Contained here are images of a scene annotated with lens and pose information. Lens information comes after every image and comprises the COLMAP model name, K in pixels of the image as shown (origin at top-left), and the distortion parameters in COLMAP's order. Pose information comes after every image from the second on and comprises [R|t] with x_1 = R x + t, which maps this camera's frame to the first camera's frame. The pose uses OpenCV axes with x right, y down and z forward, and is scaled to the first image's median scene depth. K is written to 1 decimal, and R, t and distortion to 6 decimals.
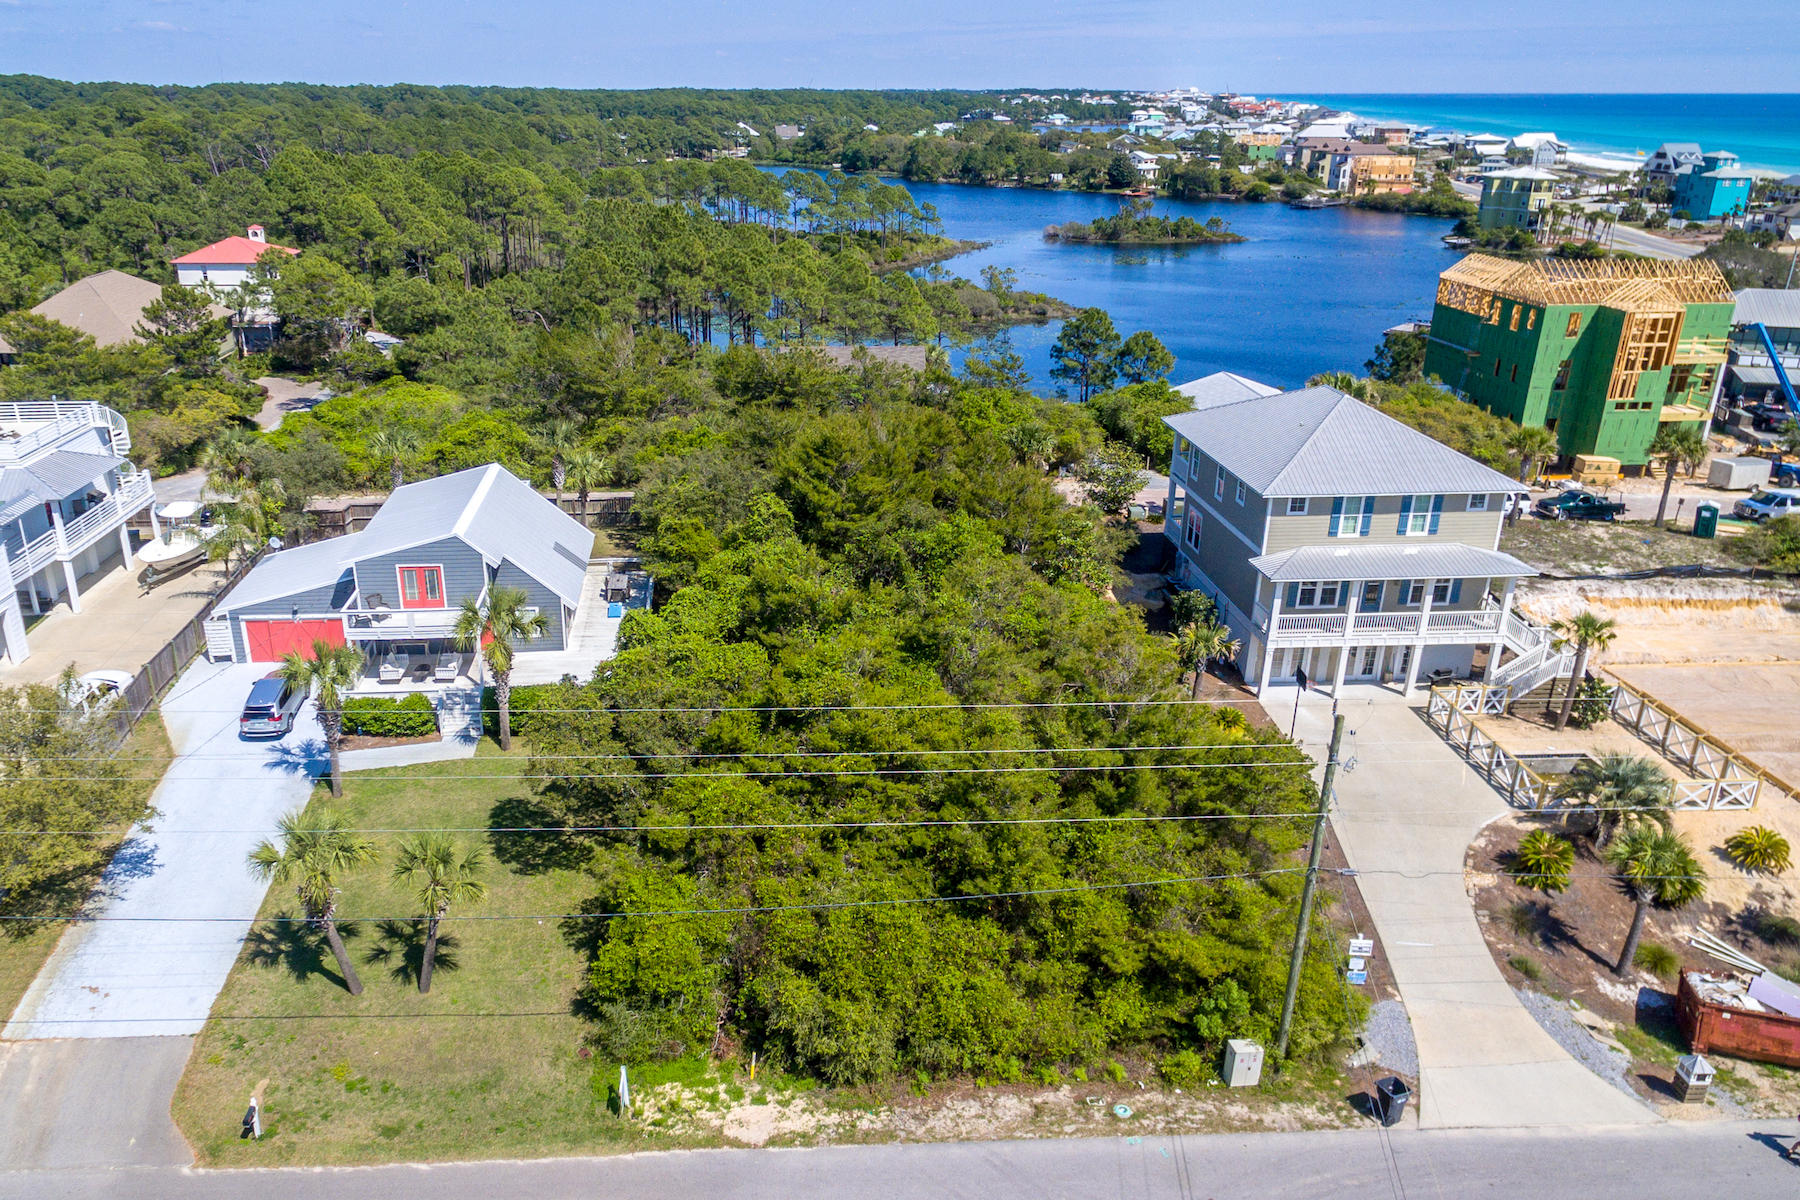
lens RADIAL K [[1321.2, 0, 820.3], [0, 1321.2, 601.5], [0, 0, 1]] dist [0.009007, -0.003455]
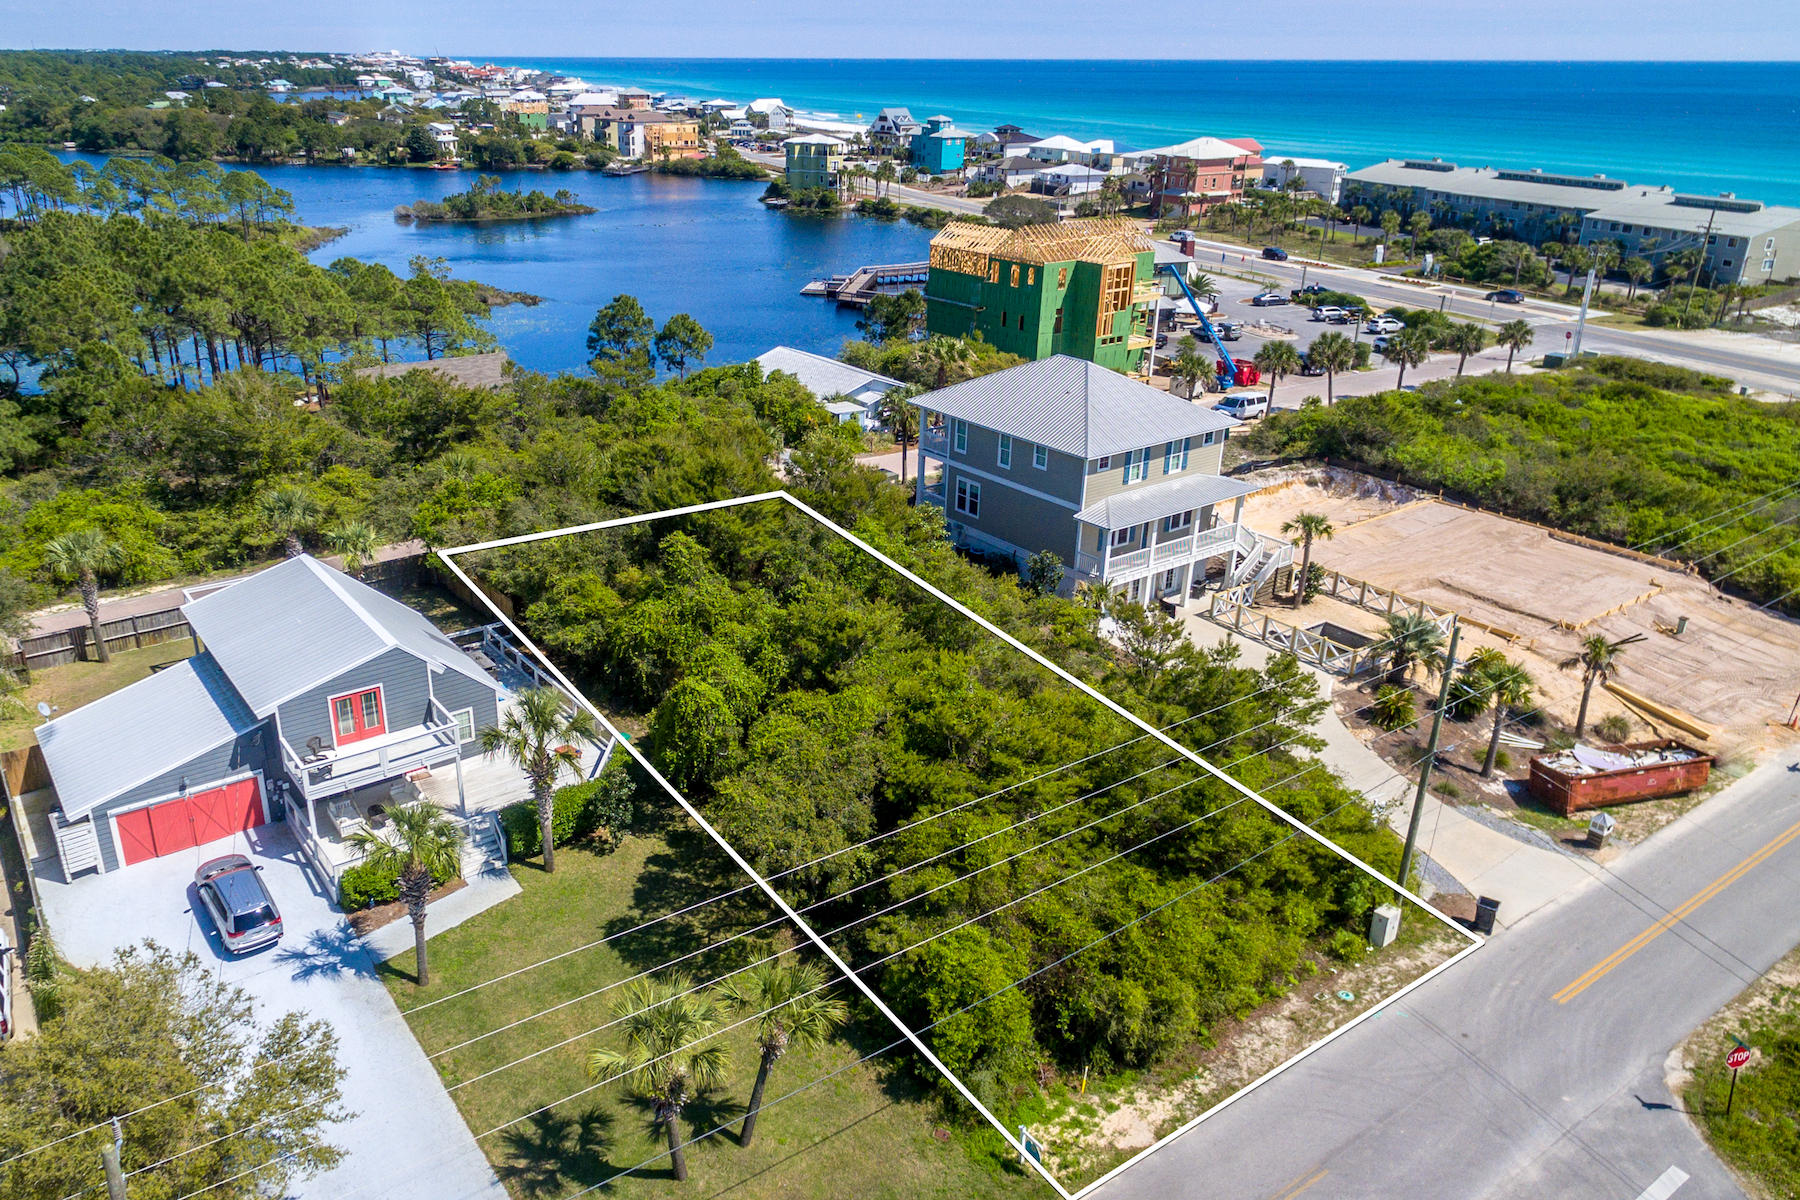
lens RADIAL K [[1321.2, 0, 820.3], [0, 1321.2, 601.5], [0, 0, 1]] dist [0.009007, -0.003455]
pose [[0.846762, -0.199545, 0.493129, -0.143702], [0.187137, 0.979466, 0.075005, -0.028501], [-0.497970, 0.028771, 0.866717, 0.042619]]
